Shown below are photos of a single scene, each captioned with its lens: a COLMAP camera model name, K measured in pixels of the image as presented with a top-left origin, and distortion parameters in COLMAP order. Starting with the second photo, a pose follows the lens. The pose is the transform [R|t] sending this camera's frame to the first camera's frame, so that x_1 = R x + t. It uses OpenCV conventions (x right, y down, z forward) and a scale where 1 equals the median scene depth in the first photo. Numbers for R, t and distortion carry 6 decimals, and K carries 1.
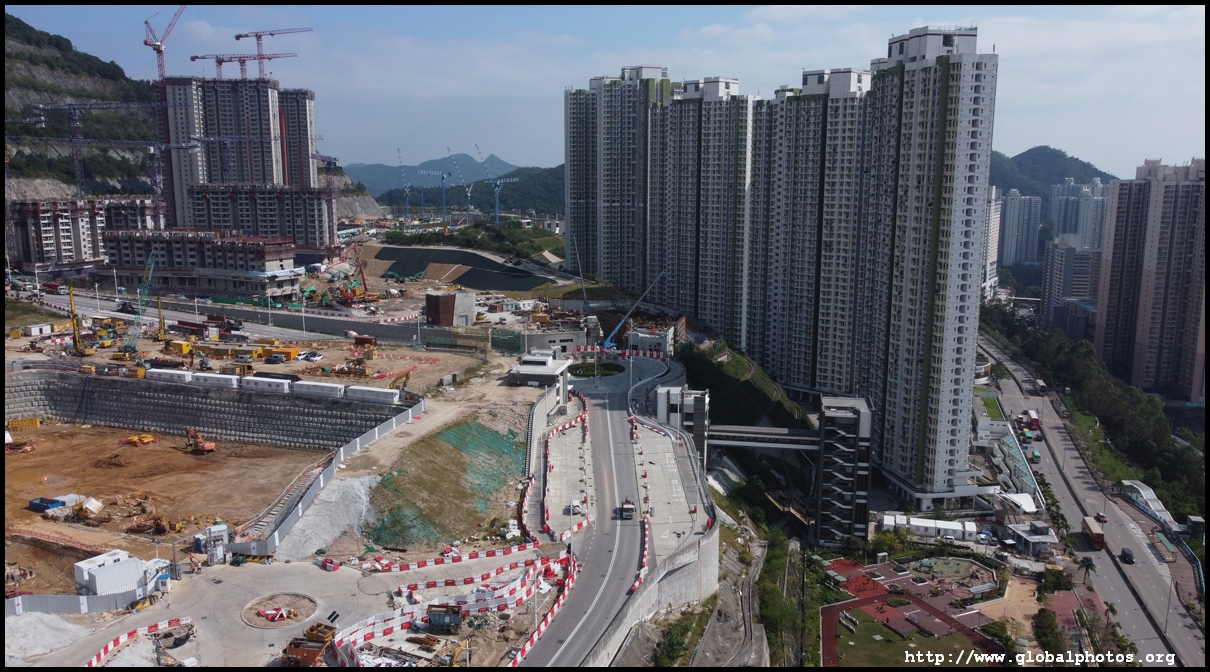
lens RADIAL K [[906.3, 0, 602.9], [0, 906.3, 335.1], [0, 0, 1]] dist [-0.000898, 0.004596]
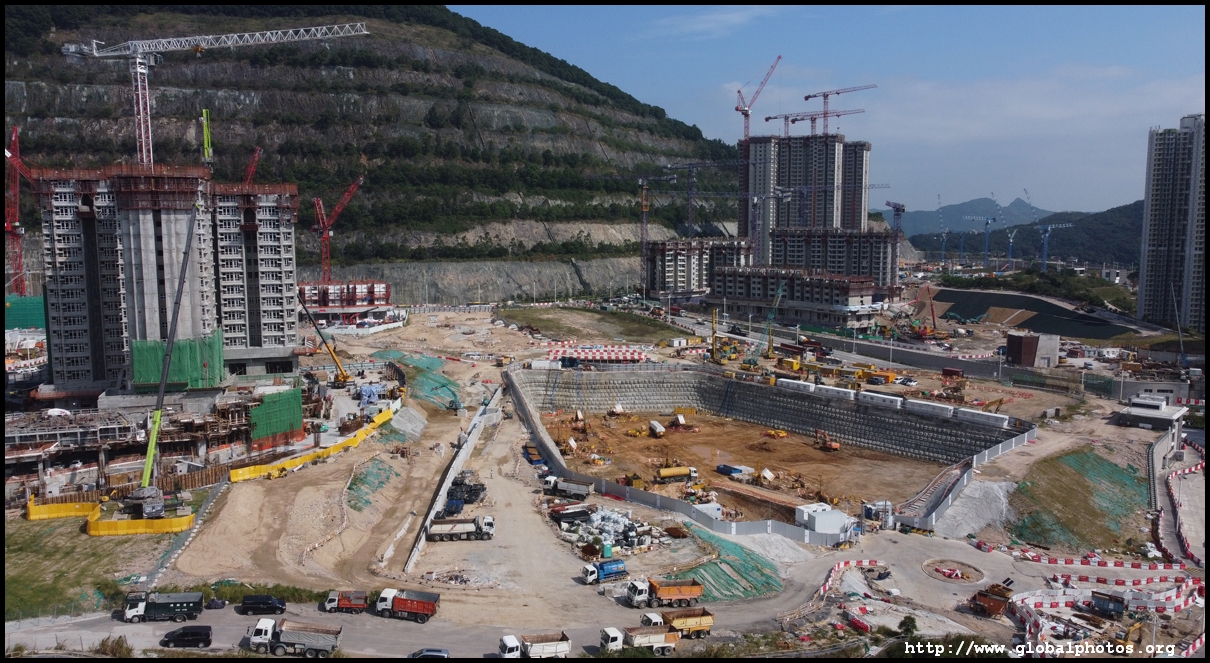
lens RADIAL K [[905.7, 0, 603.7], [0, 905.7, 331.0], [0, 0, 1]] dist [-0.004368, -0.003807]
pose [[0.856533, 0.061401, -0.512427, -0.075031], [-0.088581, 0.995654, -0.028761, 0.027322], [0.508434, 0.070026, 0.858249, -0.157368]]
